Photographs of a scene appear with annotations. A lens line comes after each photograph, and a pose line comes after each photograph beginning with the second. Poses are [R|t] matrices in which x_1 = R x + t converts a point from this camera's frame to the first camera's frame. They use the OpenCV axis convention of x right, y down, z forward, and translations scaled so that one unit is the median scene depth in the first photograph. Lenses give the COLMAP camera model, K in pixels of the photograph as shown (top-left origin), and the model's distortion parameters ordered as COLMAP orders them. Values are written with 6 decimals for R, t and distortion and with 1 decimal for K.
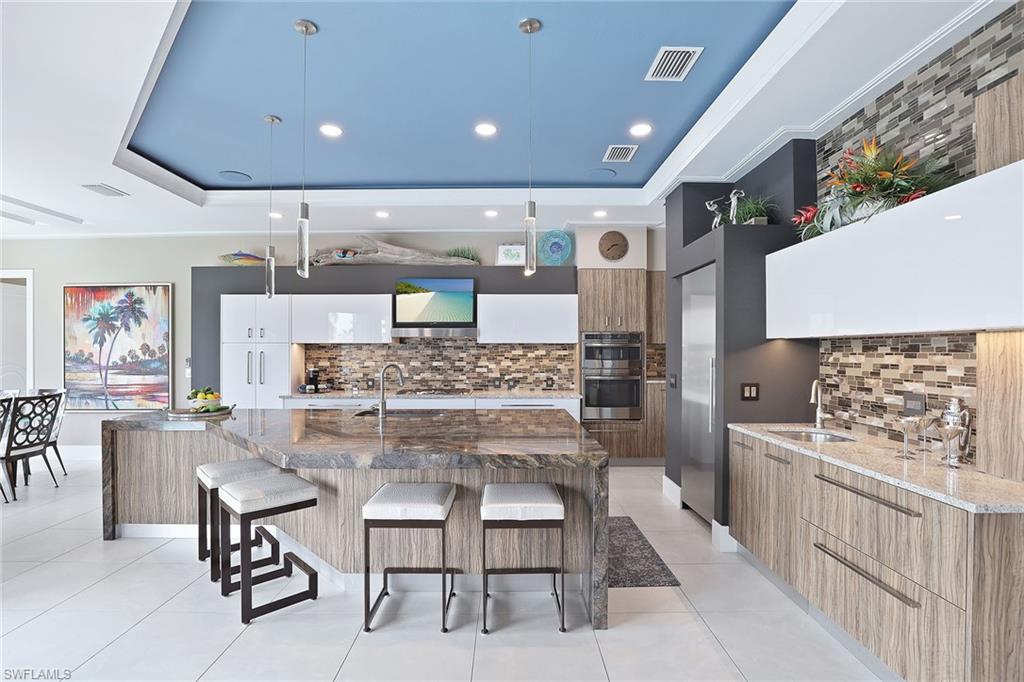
lens RADIAL K [[483.3, 0, 505.8], [0, 483.3, 350.1], [0, 0, 1]] dist [-0.025825, 0.003452]
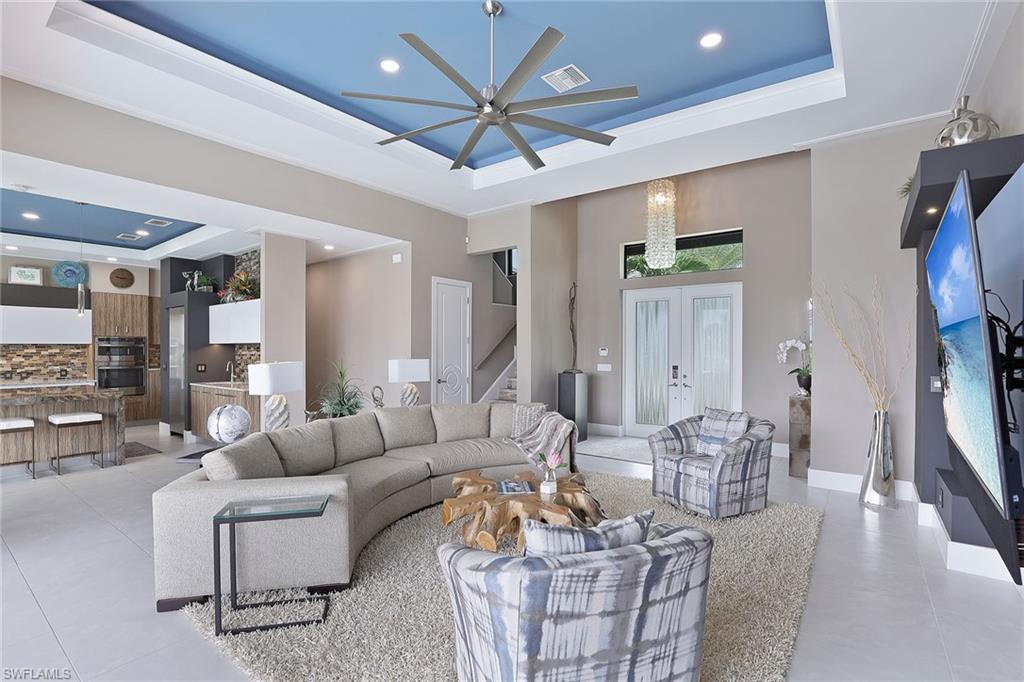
lens RADIAL K [[483.3, 0, 512.5], [0, 483.3, 349.6], [0, 0, 1]] dist [-0.025825, 0.003452]
pose [[0.606432, -0.004899, 0.795120, -0.210657], [0.000975, 0.999985, 0.005417, -0.004256], [-0.795135, -0.002510, 0.606428, -0.836445]]
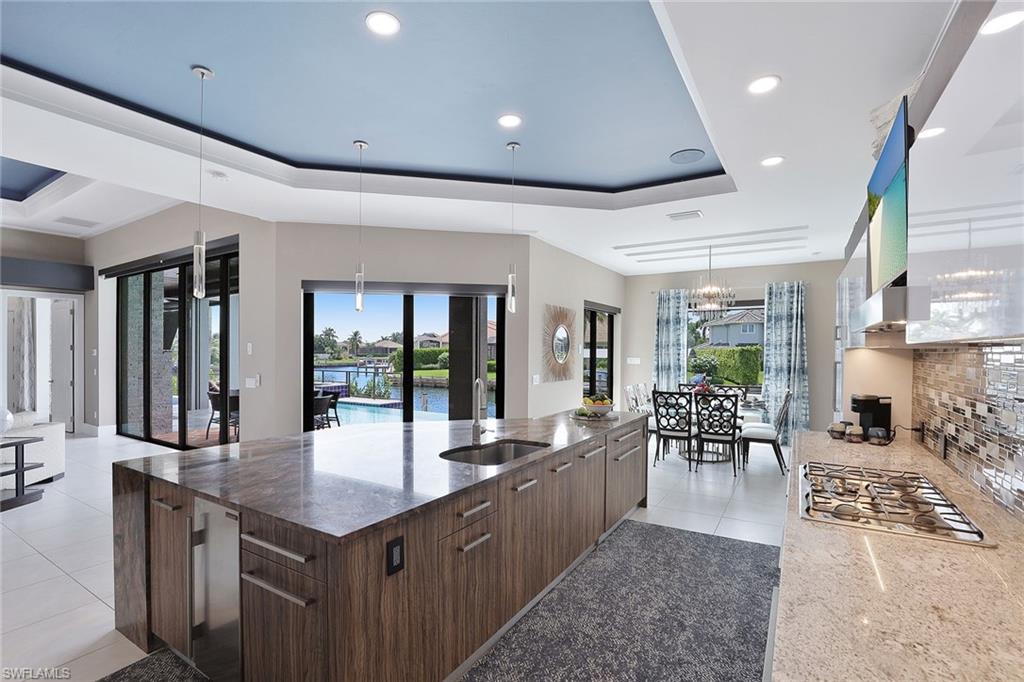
lens RADIAL K [[483.3, 0, 514.4], [0, 483.3, 357.3], [0, 0, 1]] dist [-0.025825, 0.003452]
pose [[-0.518515, 0.014914, -0.854939, 0.269089], [-0.002615, 0.999816, 0.019027, -0.015805], [0.855065, 0.012101, -0.518380, 0.983159]]
